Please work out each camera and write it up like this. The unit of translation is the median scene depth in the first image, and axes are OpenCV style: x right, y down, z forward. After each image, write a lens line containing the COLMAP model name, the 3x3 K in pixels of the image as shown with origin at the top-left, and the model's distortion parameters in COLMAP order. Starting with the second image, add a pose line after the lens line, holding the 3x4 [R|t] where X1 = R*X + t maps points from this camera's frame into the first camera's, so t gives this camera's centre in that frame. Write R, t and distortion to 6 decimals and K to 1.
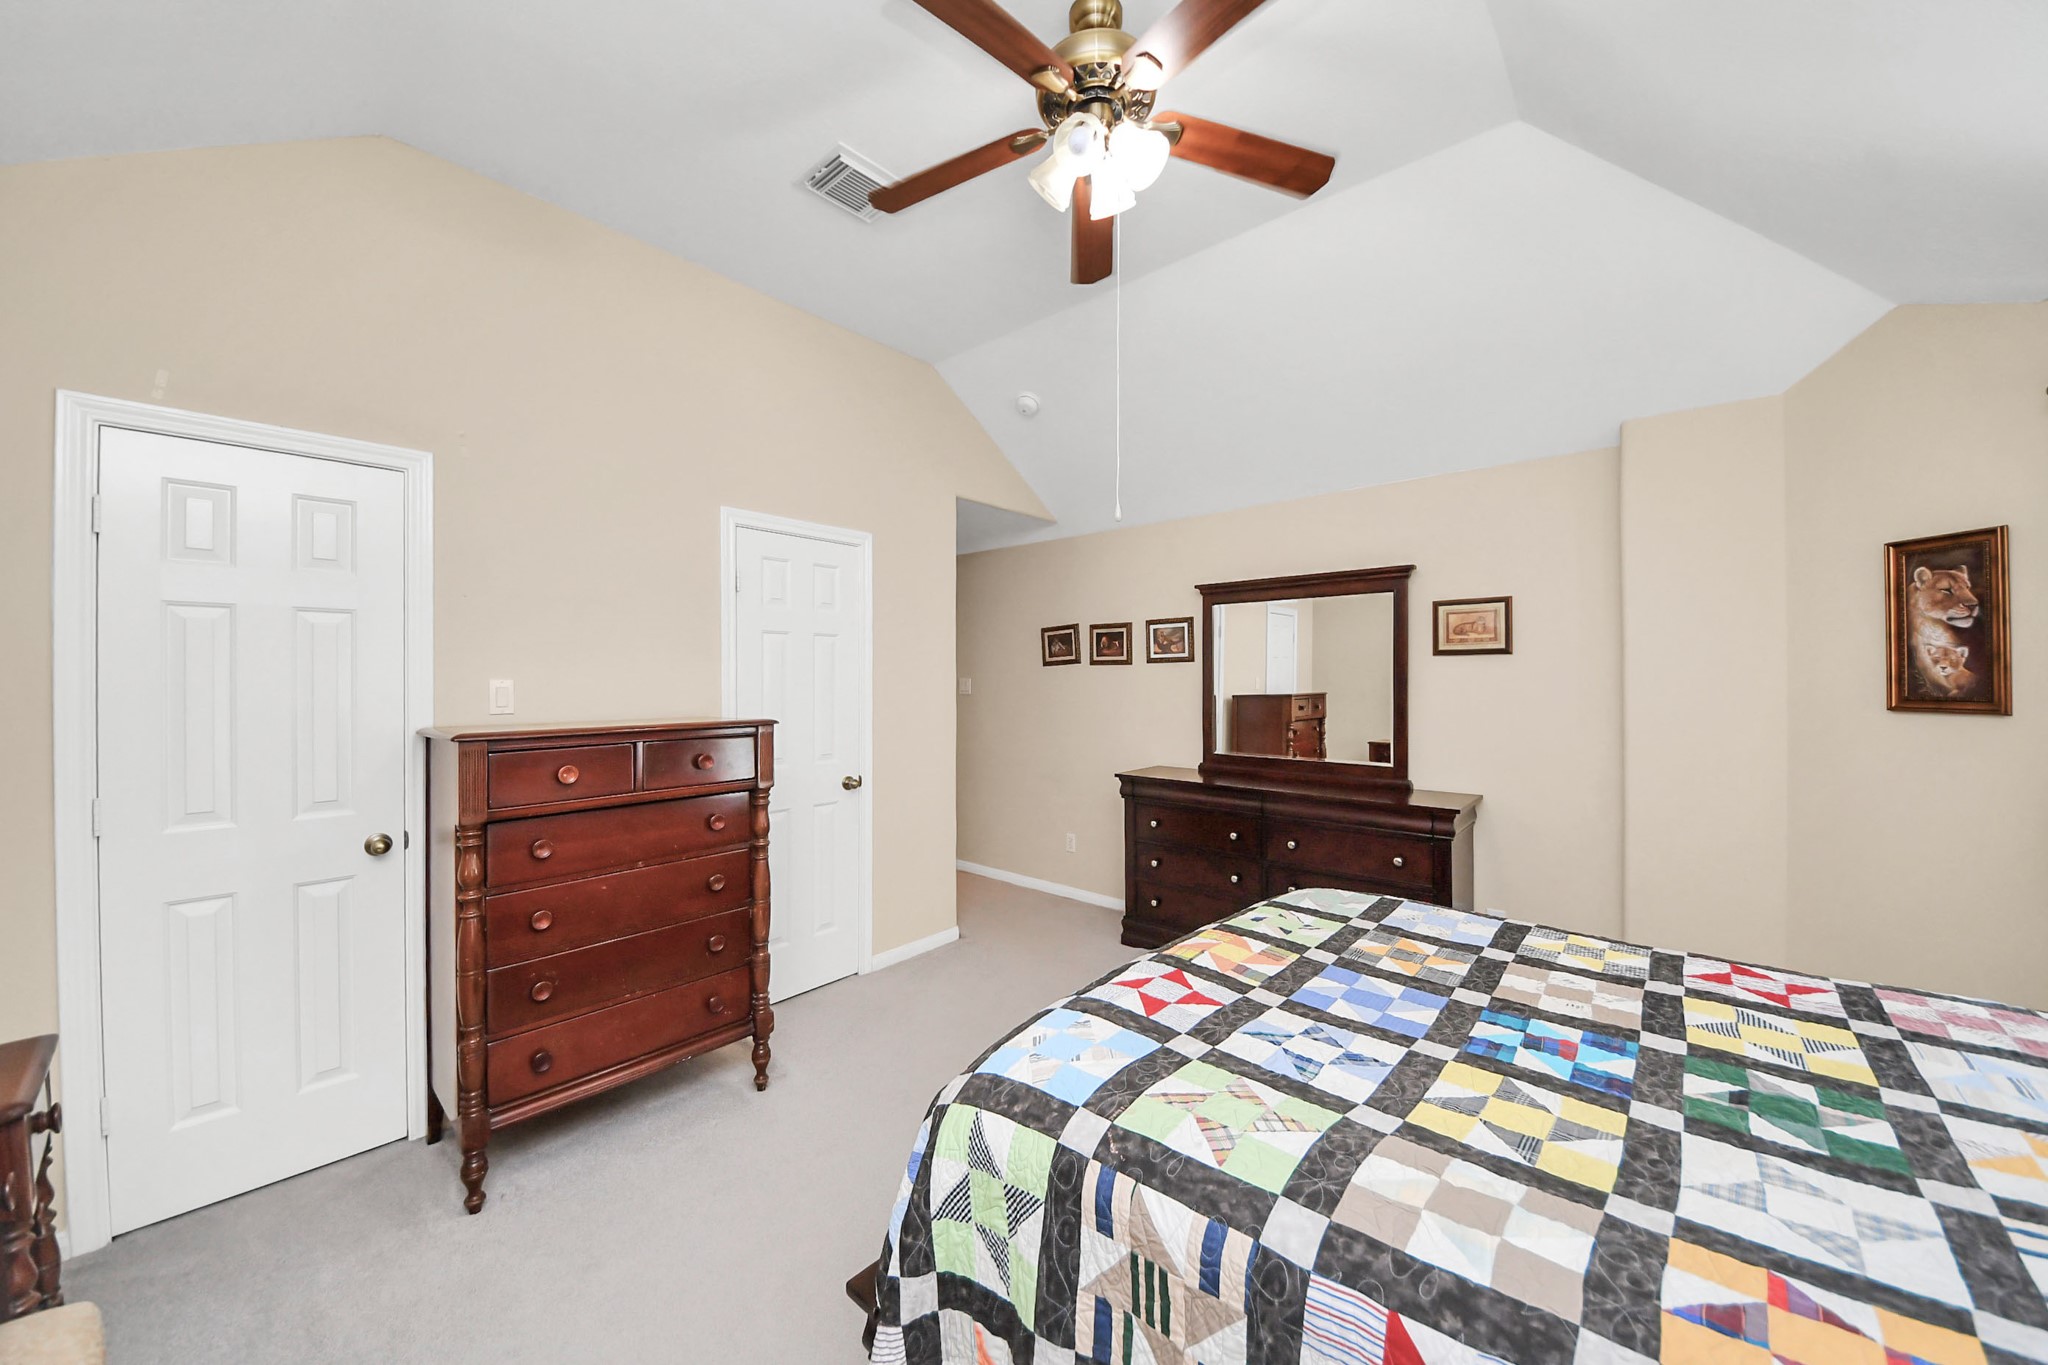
lens RADIAL K [[747.7, 0, 1024.0], [0, 747.7, 682.5], [0, 0, 1]] dist [0.059793, -0.029626]
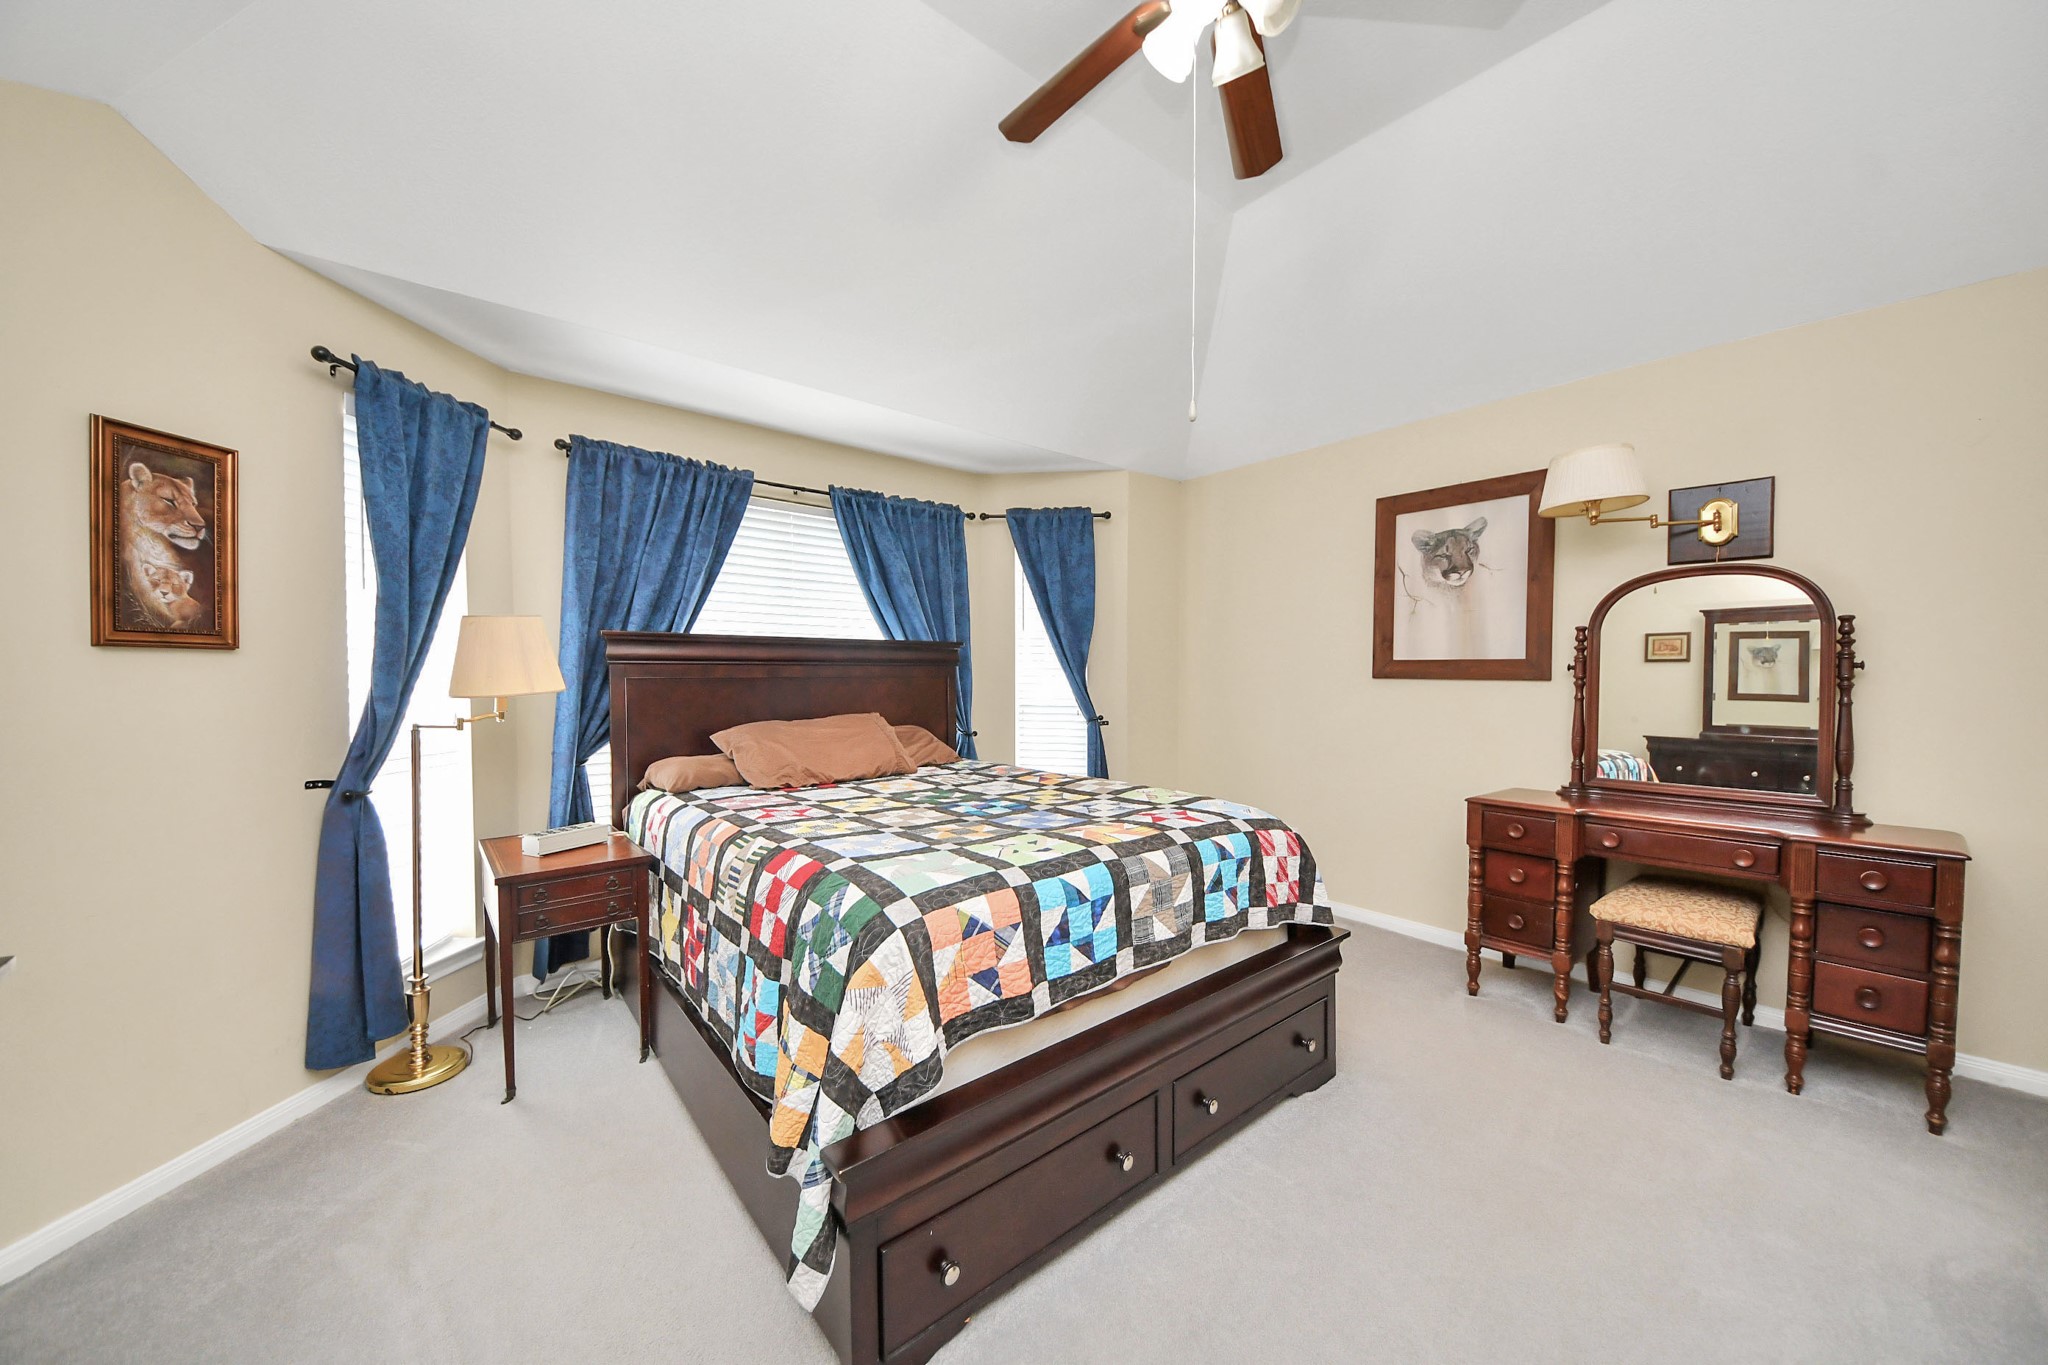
lens RADIAL K [[747.7, 0, 1024.0], [0, 747.7, 682.5], [0, 0, 1]] dist [0.059793, -0.029626]
pose [[-0.986508, -0.002640, 0.163694, 0.147501], [0.000115, 0.999859, 0.016817, 0.063958], [-0.163715, 0.016609, -0.986368, 1.681337]]
